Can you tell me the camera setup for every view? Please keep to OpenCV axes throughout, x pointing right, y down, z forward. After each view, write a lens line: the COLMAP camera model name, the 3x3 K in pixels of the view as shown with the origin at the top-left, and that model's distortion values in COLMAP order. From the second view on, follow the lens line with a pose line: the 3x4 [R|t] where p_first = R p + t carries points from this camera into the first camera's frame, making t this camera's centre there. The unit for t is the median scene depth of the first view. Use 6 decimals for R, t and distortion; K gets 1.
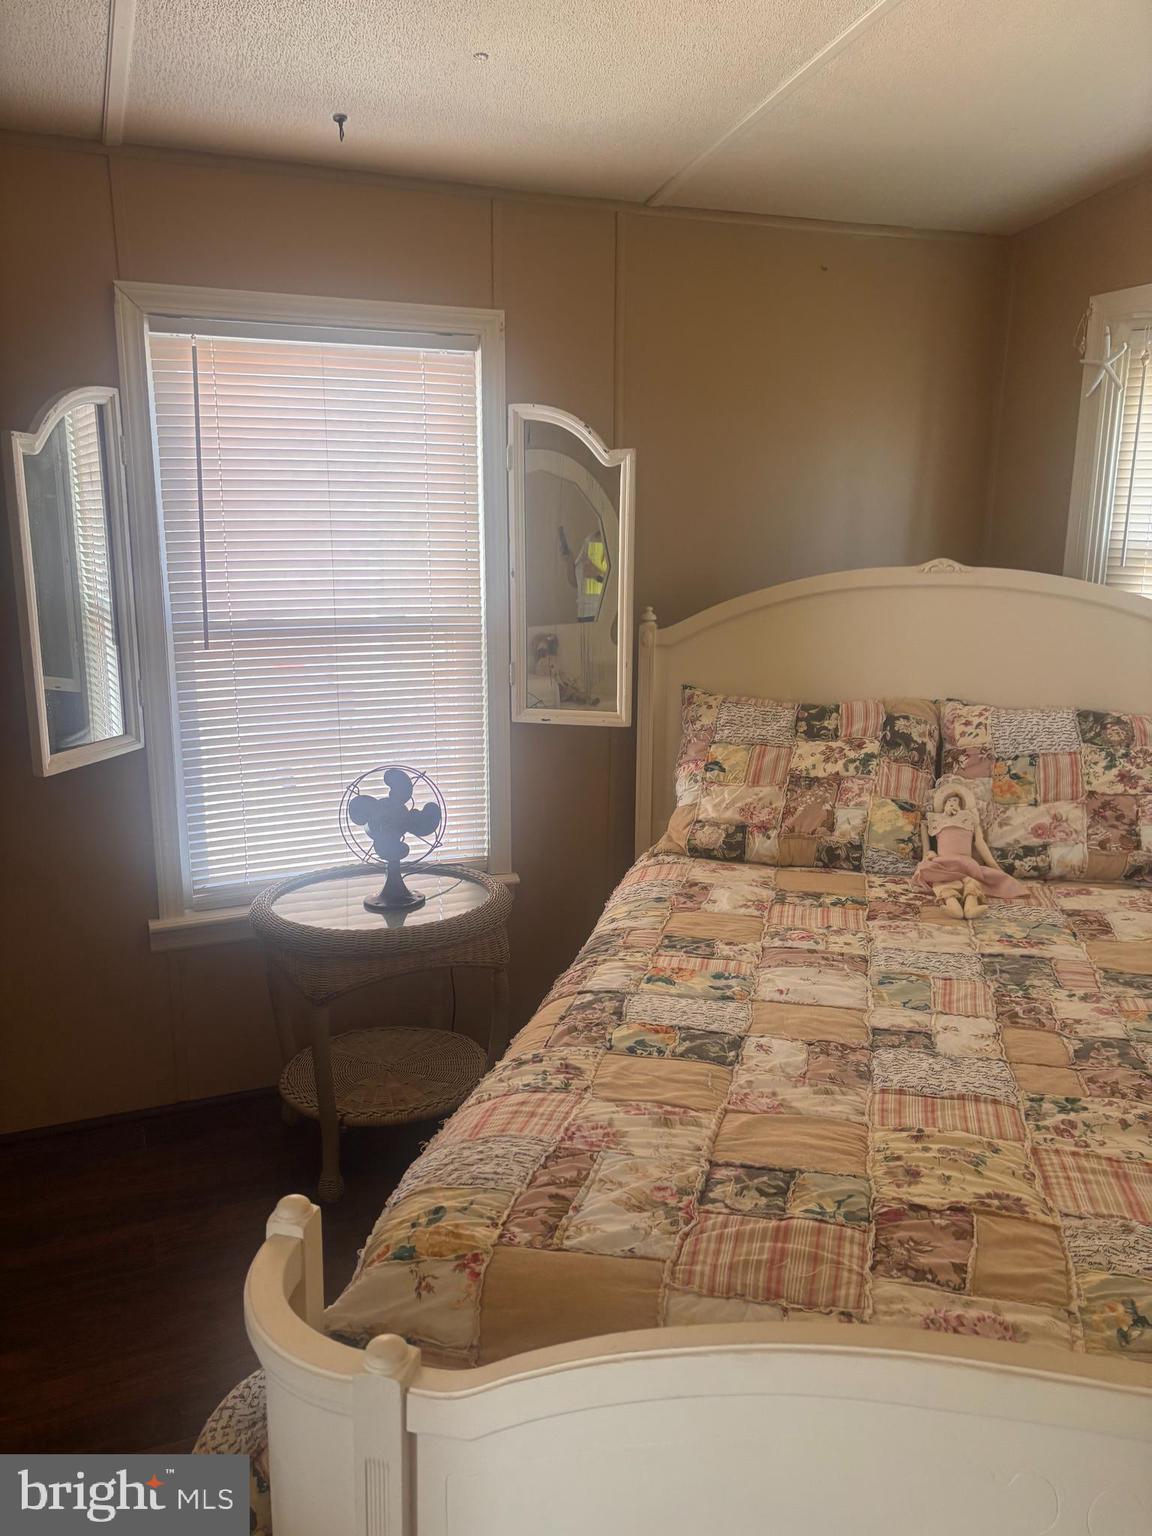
lens RADIAL K [[1155.9, 0, 578.6], [0, 1155.9, 767.1], [0, 0, 1]] dist [0.051147, -0.055840]
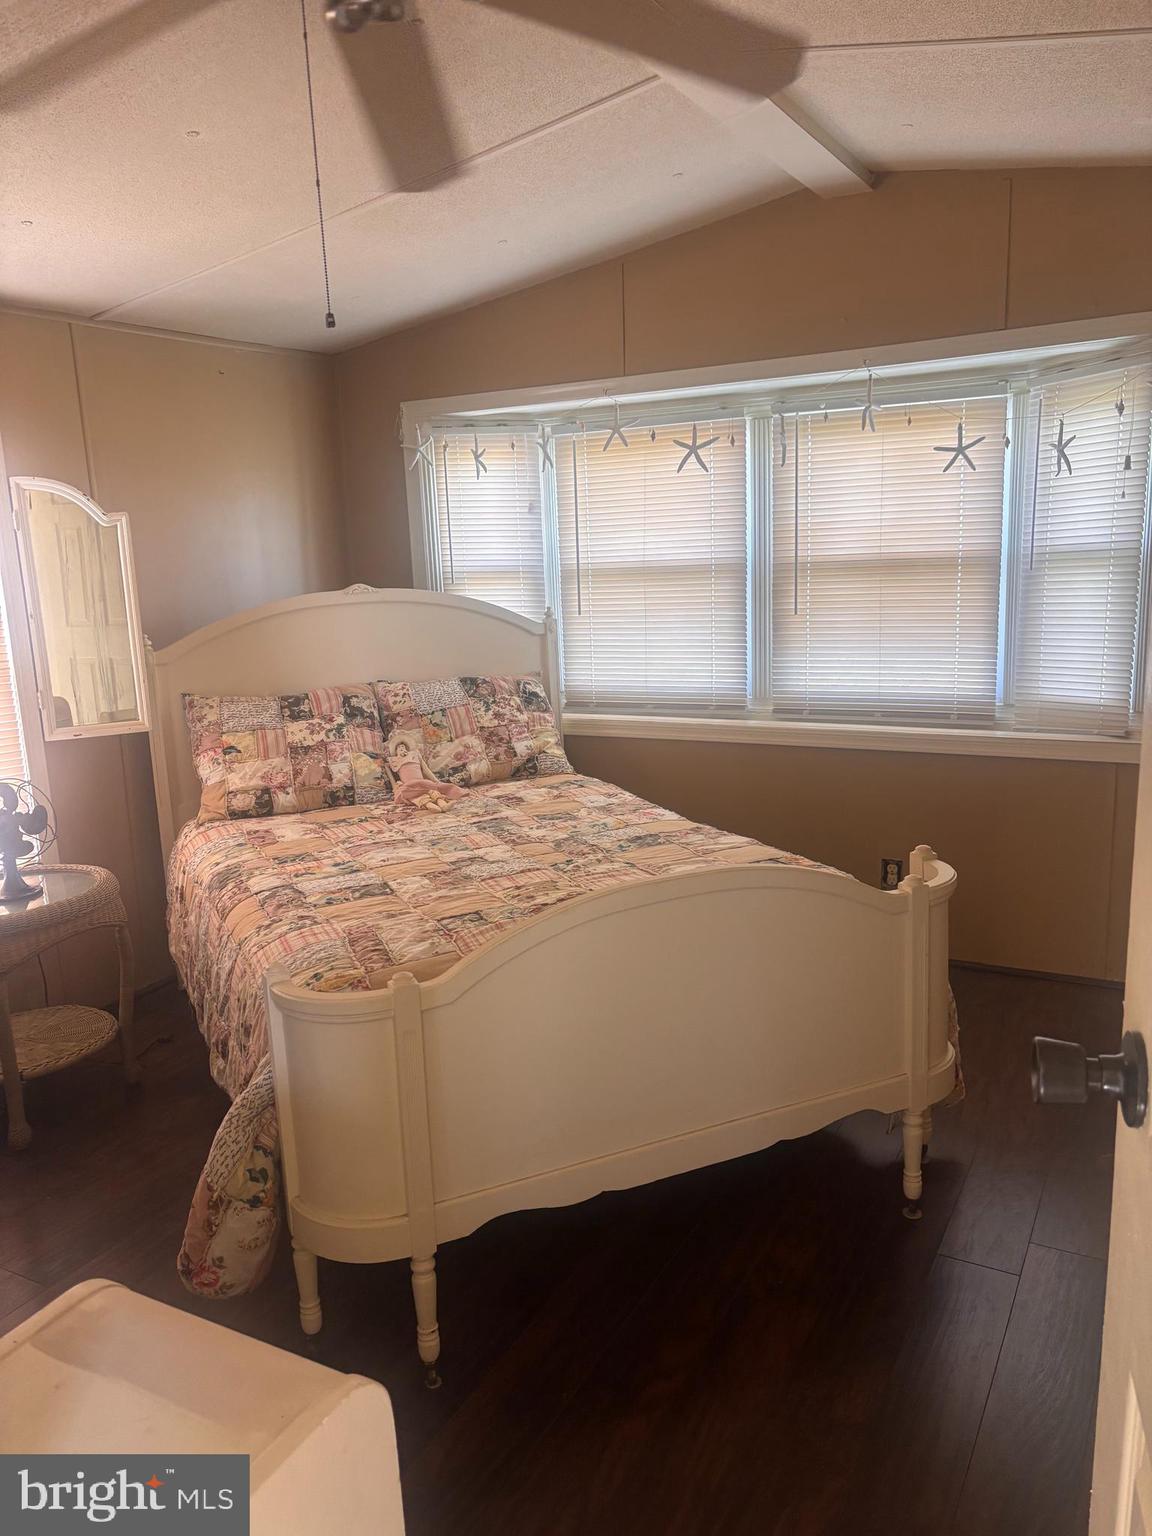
lens RADIAL K [[1155.9, 0, 588.2], [0, 1155.9, 770.5], [0, 0, 1]] dist [0.051147, -0.055840]
pose [[0.774678, -0.157450, 0.612441, -0.398169], [0.171678, 0.984497, 0.035945, 0.046511], [-0.608605, 0.077297, 0.789699, -0.299528]]
